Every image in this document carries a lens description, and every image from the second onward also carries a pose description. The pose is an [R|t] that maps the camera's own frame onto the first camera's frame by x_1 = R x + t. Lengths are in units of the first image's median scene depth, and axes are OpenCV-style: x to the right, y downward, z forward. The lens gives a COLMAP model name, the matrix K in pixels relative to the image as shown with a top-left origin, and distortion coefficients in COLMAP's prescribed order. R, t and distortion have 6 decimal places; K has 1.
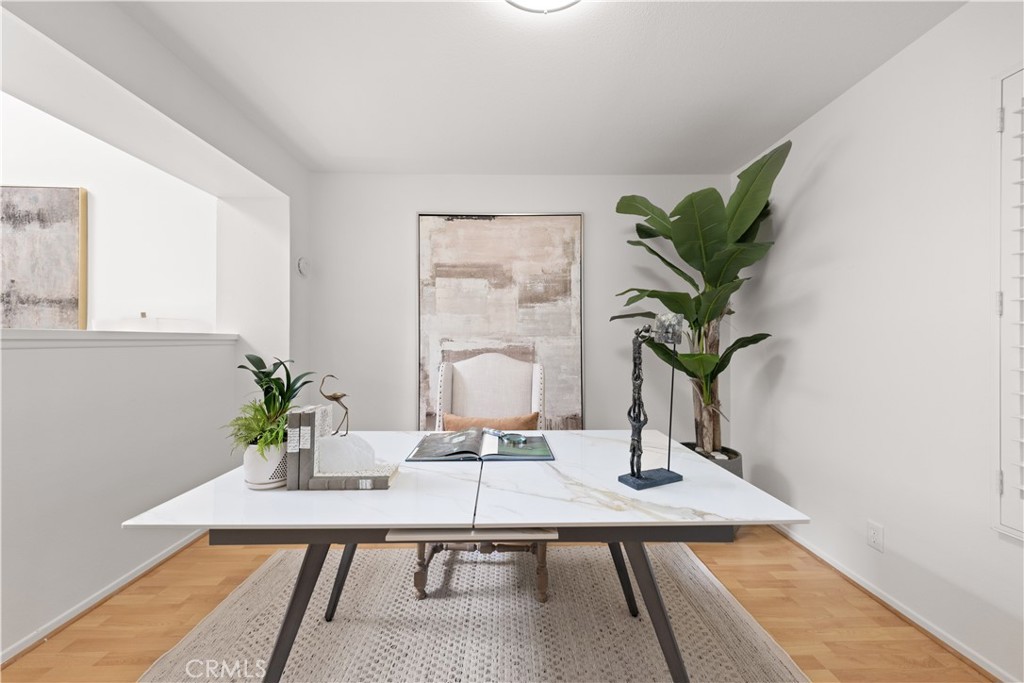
lens RADIAL K [[381.7, 0, 509.9], [0, 381.7, 342.2], [0, 0, 1]] dist [0.002346, 0.000138]
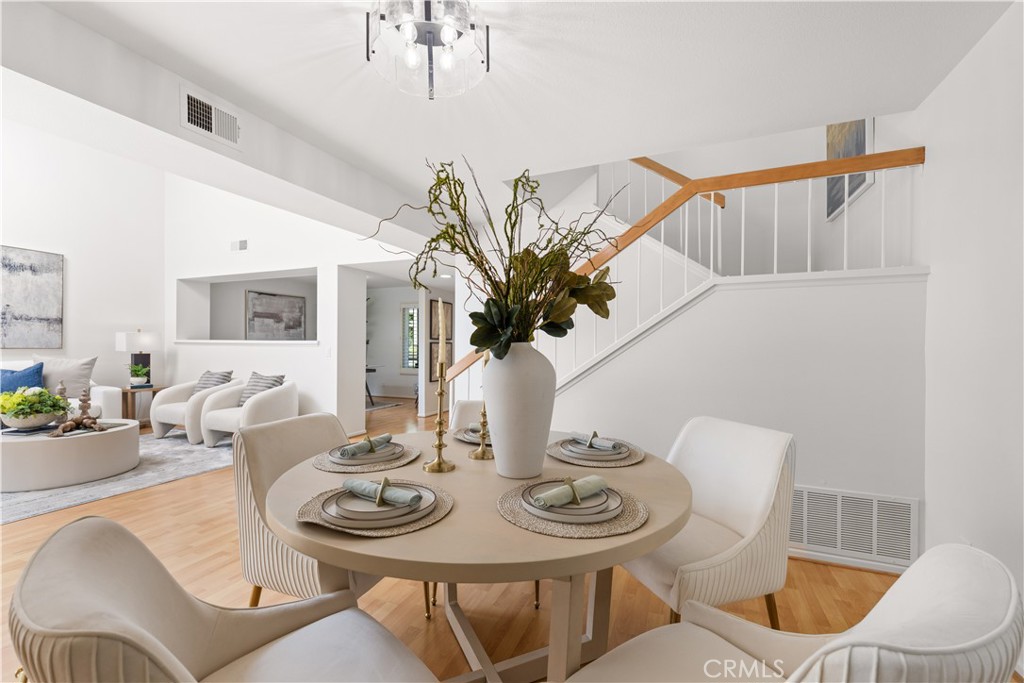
lens RADIAL K [[427.5, 0, 501.2], [0, 427.5, 345.4], [0, 0, 1]] dist [0.032481, -0.011849]
pose [[0.426495, -0.002129, 0.904488, -2.073640], [-0.000931, 0.999996, 0.002793, 0.002261], [-0.904490, -0.002033, 0.426491, -1.660096]]
